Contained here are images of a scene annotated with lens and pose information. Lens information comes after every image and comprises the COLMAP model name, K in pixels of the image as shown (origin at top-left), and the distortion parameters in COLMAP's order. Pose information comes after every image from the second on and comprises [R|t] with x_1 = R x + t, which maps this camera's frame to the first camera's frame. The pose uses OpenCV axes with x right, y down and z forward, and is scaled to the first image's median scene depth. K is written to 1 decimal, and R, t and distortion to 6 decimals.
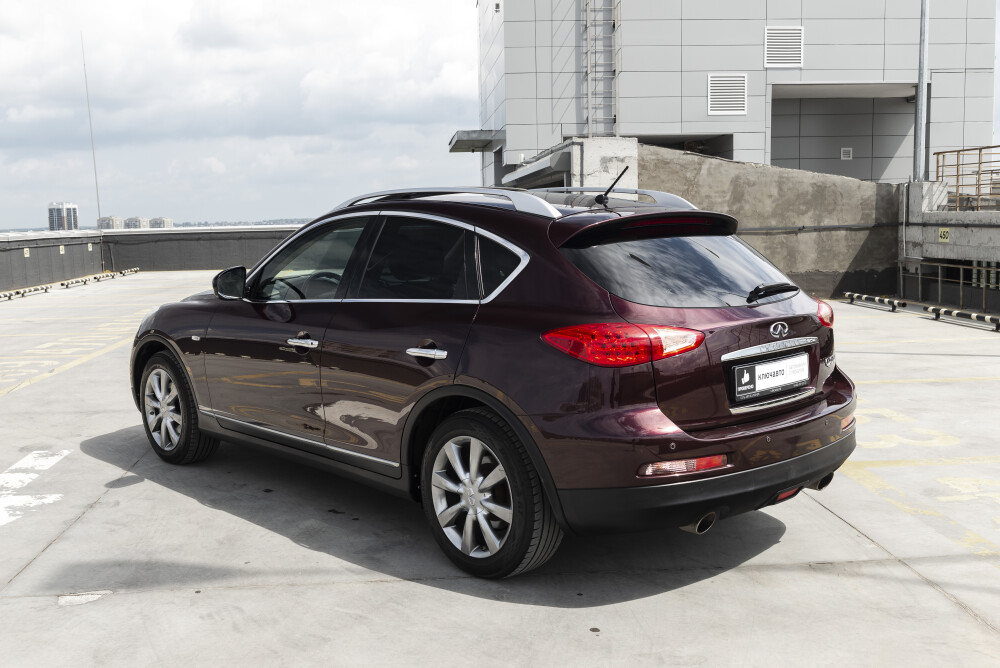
lens RADIAL K [[1041.8, 0, 500.0], [0, 1041.8, 334.0], [0, 0, 1]] dist [0.004928, -0.007285]
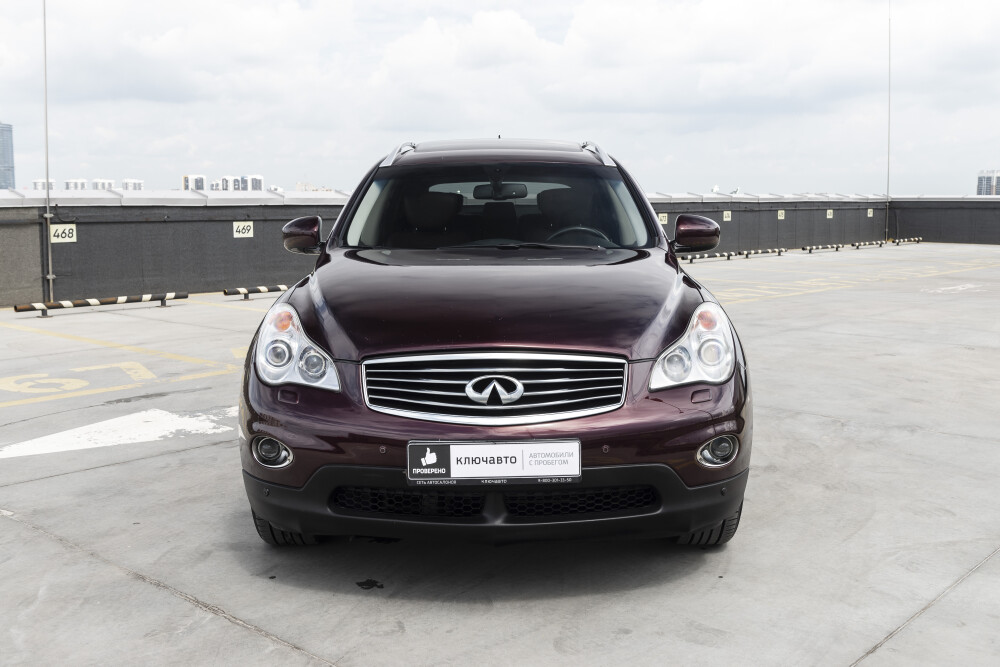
lens RADIAL K [[1087.8, 0, 500.0], [0, 1087.8, 333.5], [0, 0, 1]] dist [-0.013234, -0.020963]
pose [[0.687884, 0.116089, -0.716476, 0.720027], [-0.098662, 0.992920, 0.066156, -0.051512], [0.719083, 0.025182, 0.694467, 0.595094]]
